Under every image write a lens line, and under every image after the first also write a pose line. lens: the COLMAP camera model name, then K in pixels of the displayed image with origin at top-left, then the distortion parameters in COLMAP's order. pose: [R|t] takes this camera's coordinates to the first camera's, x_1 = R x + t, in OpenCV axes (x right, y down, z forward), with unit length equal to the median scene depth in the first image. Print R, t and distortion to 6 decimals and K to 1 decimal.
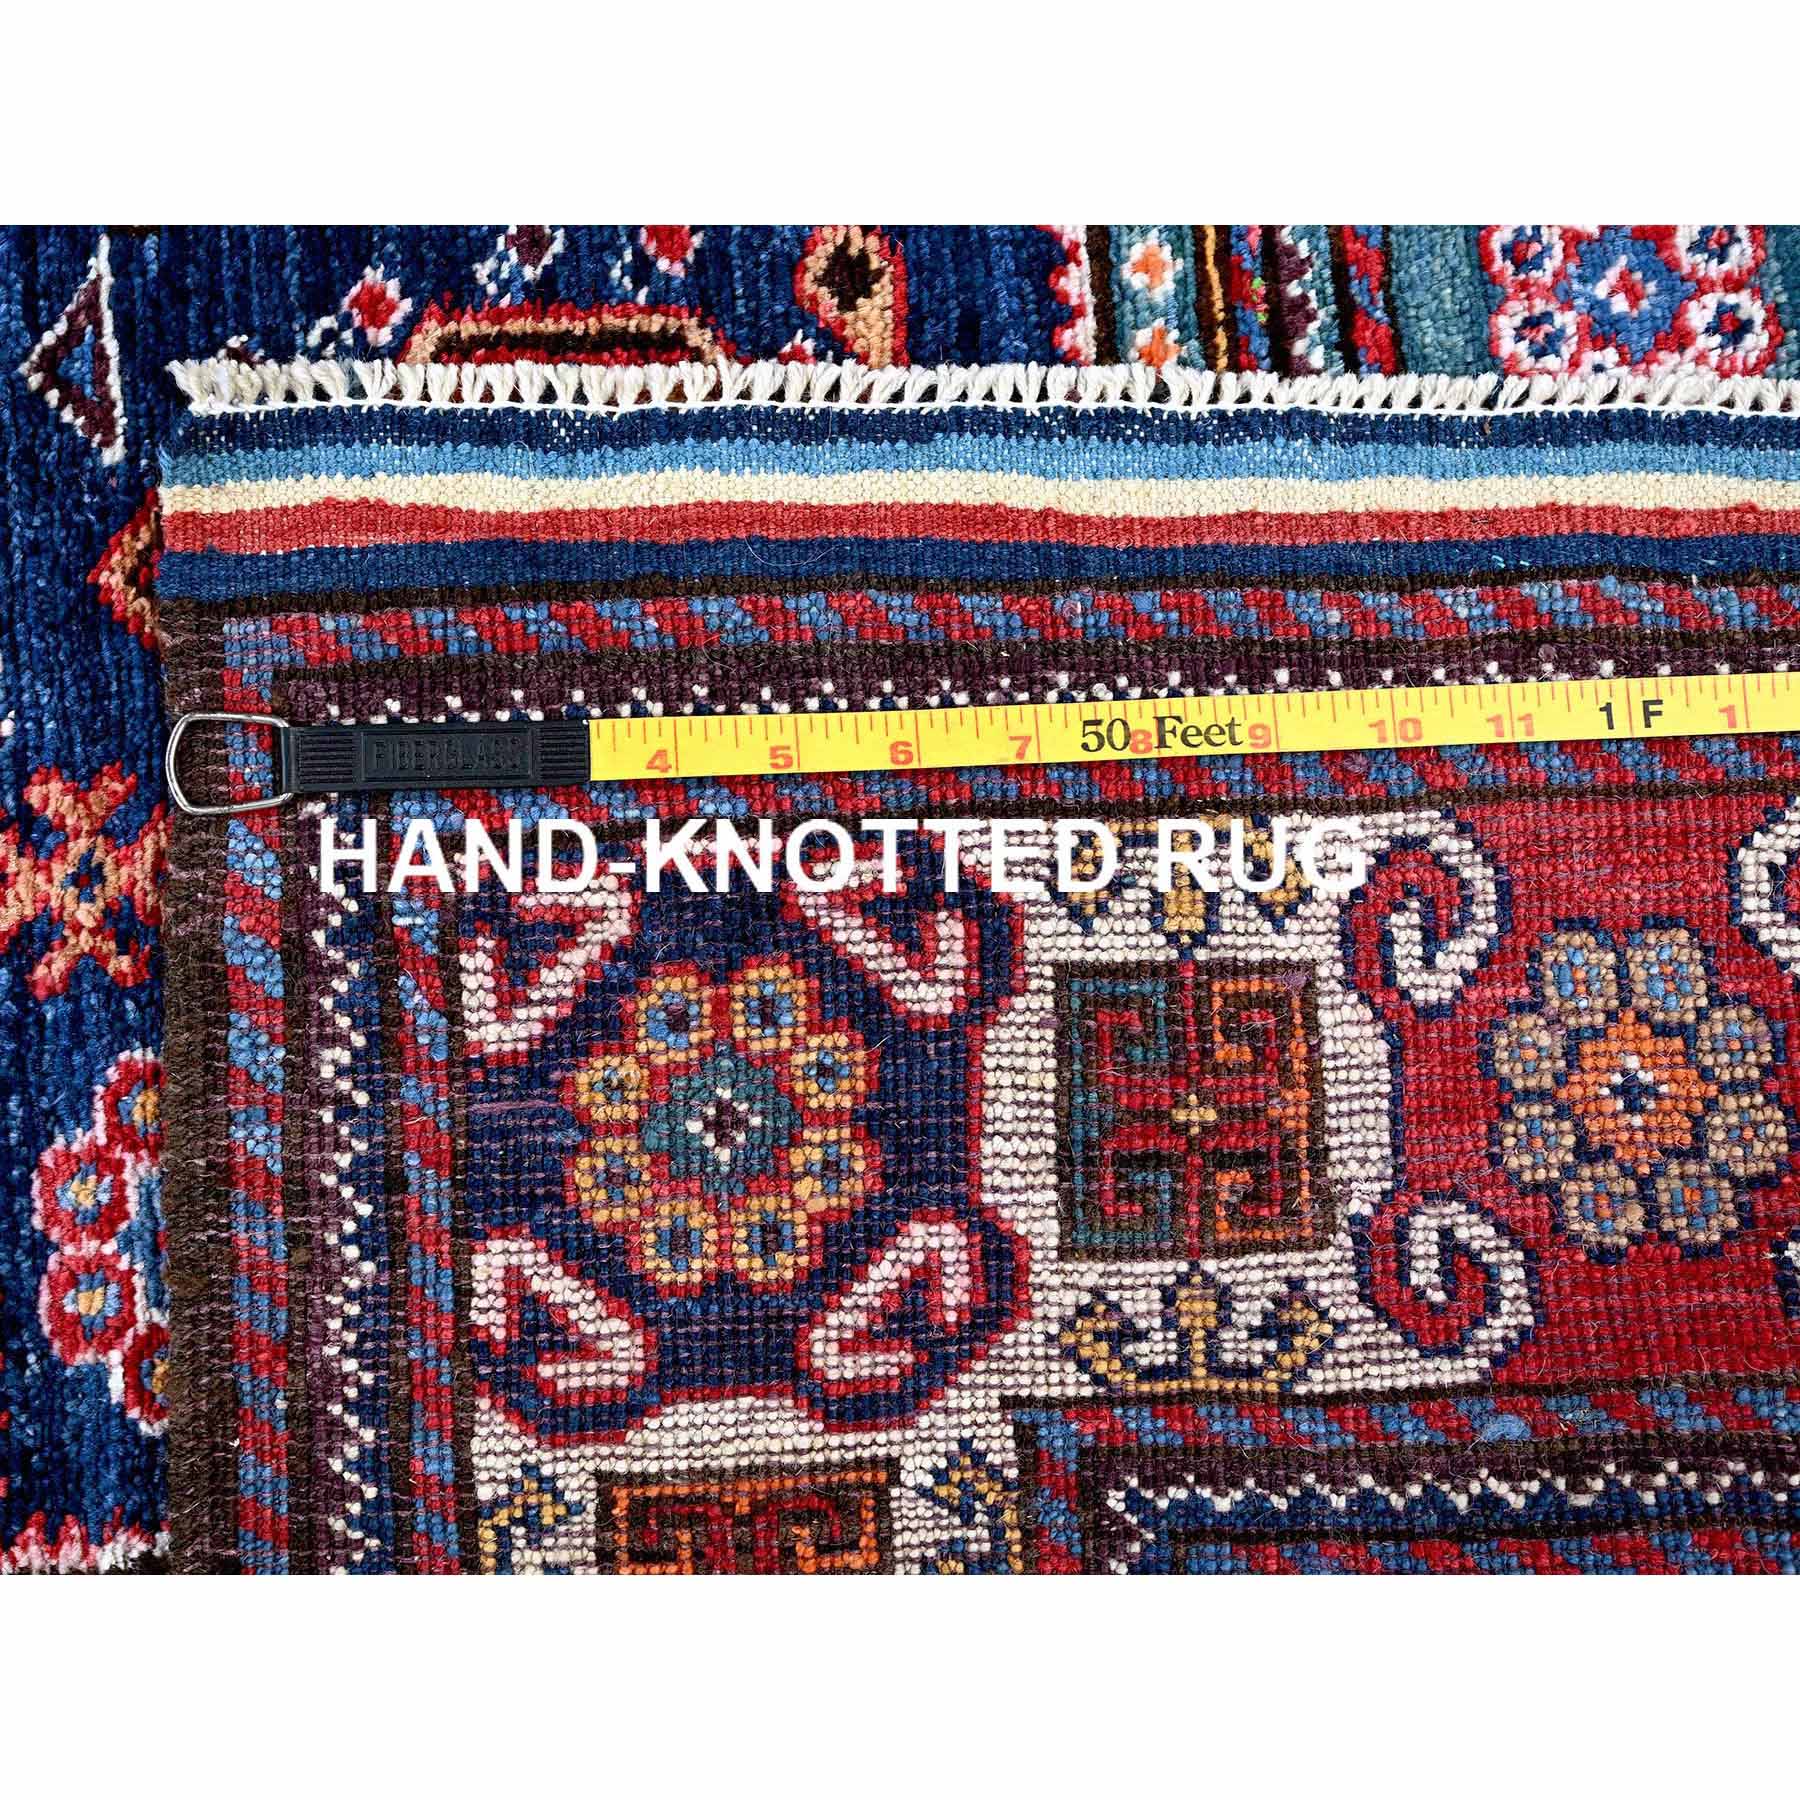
lens RADIAL K [[3265.6, 0, 900.0], [0, 3265.6, 900.0], [0, 0, 1]] dist [-0.006985, -0.020582]
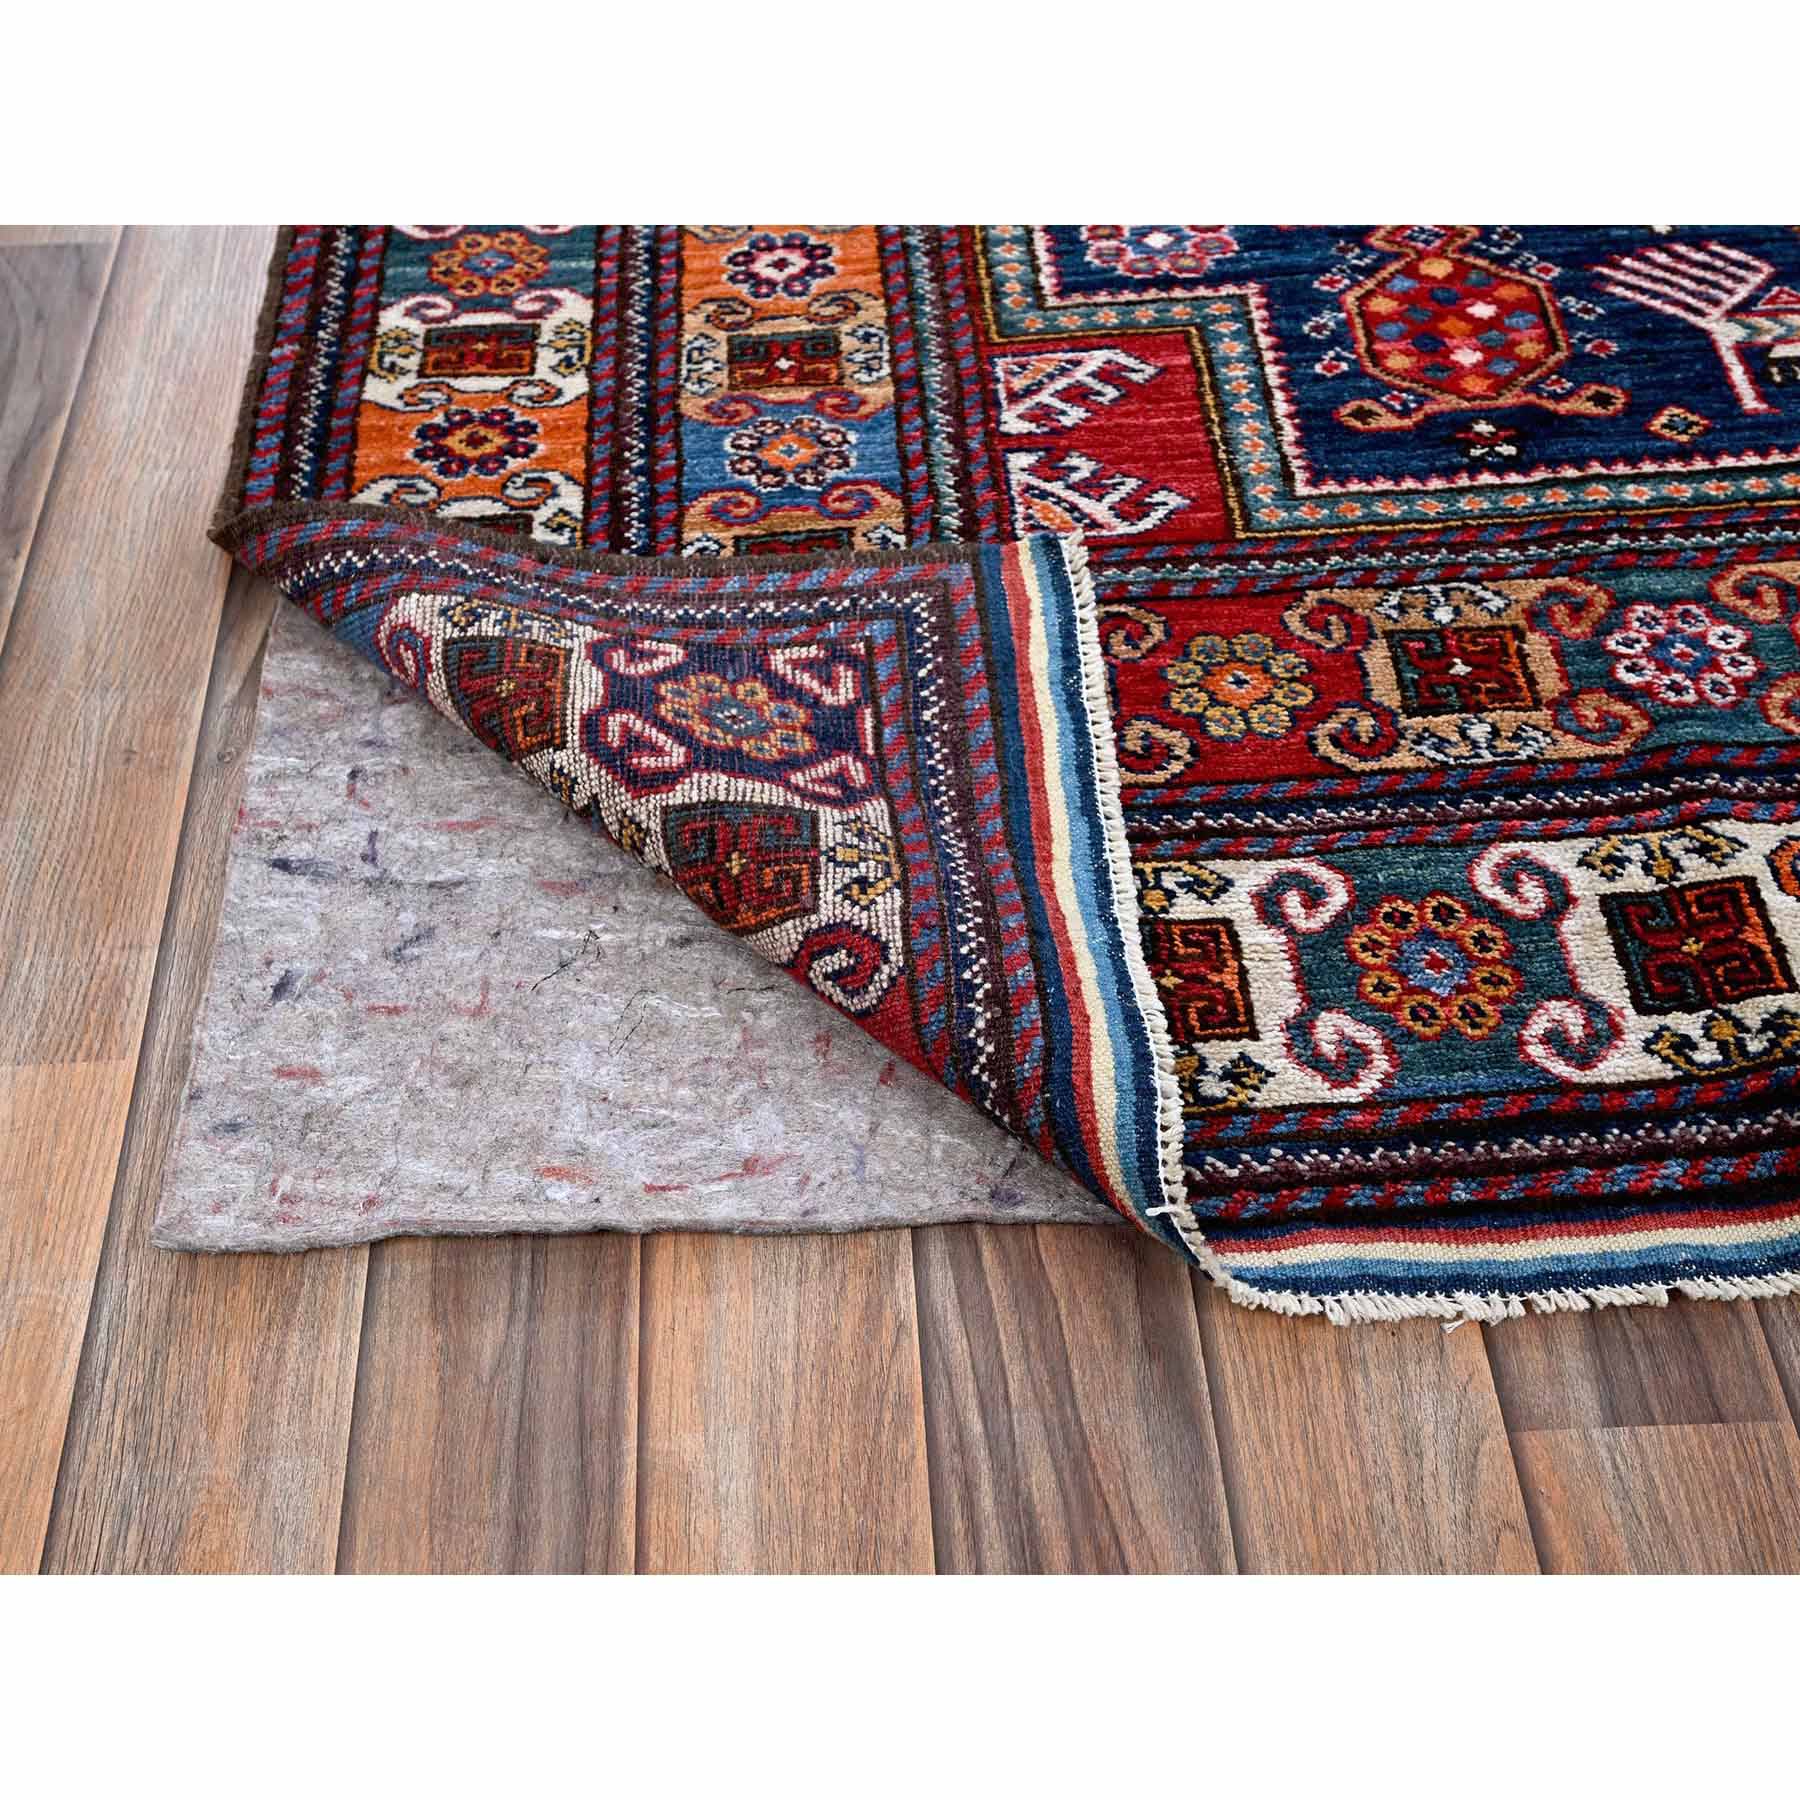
lens RADIAL K [[3265.6, 0, 900.0], [0, 3265.6, 900.0], [0, 0, 1]] dist [-0.006985, -0.020582]
pose [[-0.050214, 0.958101, 0.281996, -0.480880], [-0.998243, -0.057043, 0.016055, -0.067871], [0.031469, -0.280695, 0.959281, -0.914339]]
